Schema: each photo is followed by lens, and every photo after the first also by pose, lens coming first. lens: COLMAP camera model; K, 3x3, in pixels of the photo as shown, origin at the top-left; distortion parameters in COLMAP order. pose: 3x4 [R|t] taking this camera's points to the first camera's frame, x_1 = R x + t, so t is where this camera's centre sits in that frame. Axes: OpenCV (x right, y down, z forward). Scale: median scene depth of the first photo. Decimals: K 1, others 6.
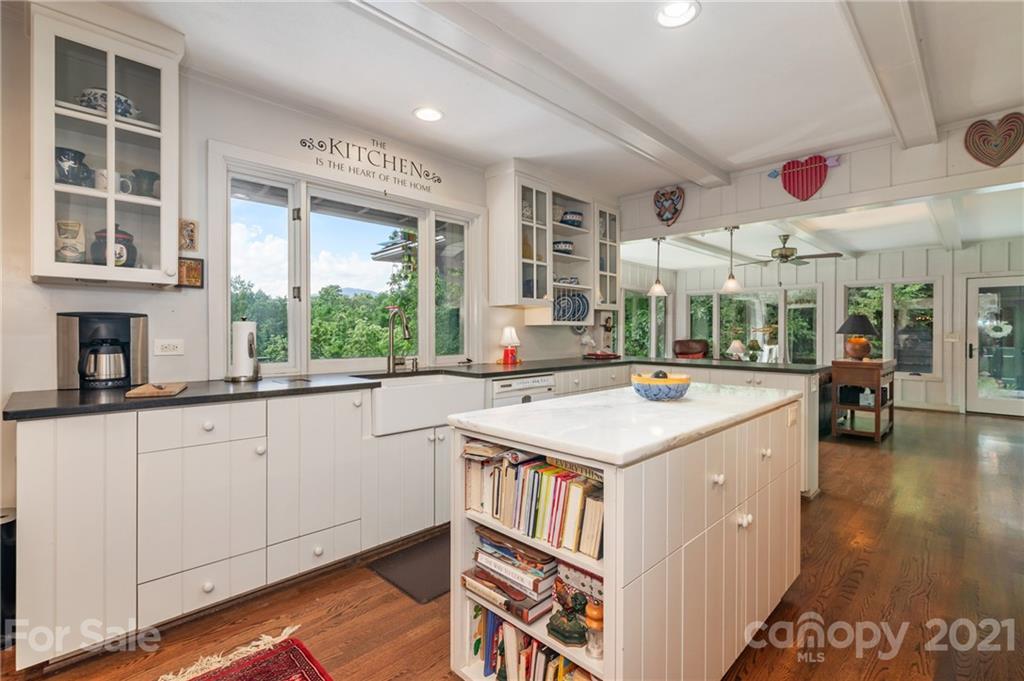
lens RADIAL K [[471.2, 0, 512.1], [0, 471.2, 335.4], [0, 0, 1]] dist [-0.002491, 0.000434]
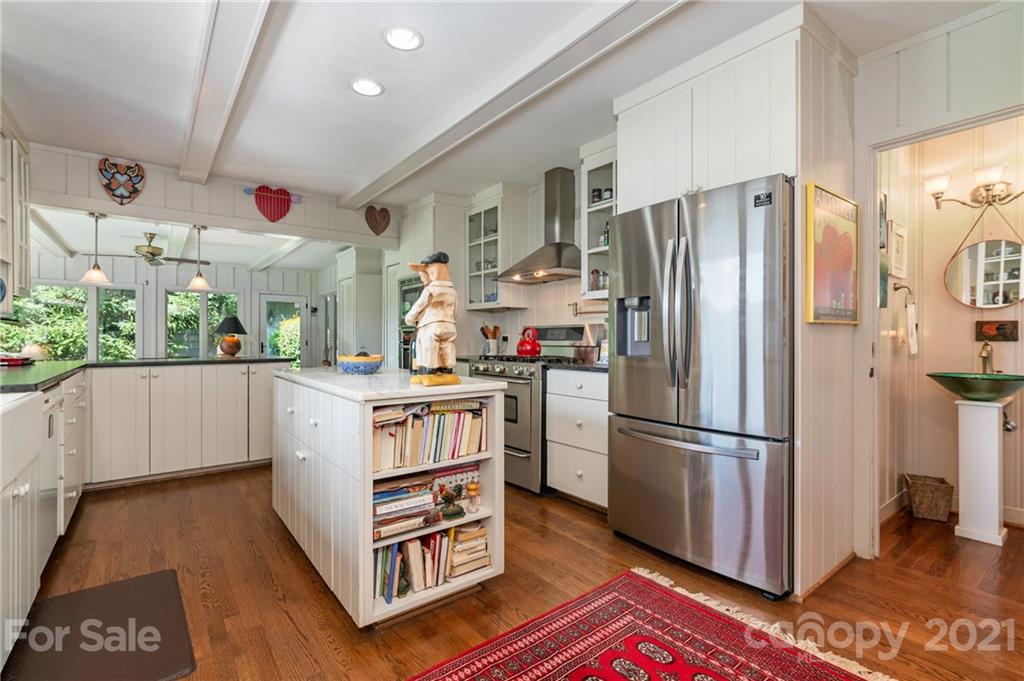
lens RADIAL K [[471.2, 0, 512.7], [0, 471.2, 338.8], [0, 0, 1]] dist [-0.002491, 0.000434]
pose [[0.134248, -0.002895, 0.990943, -0.424304], [0.009848, 0.999950, 0.001587, 0.018084], [-0.990899, 0.009546, 0.134270, 0.184857]]
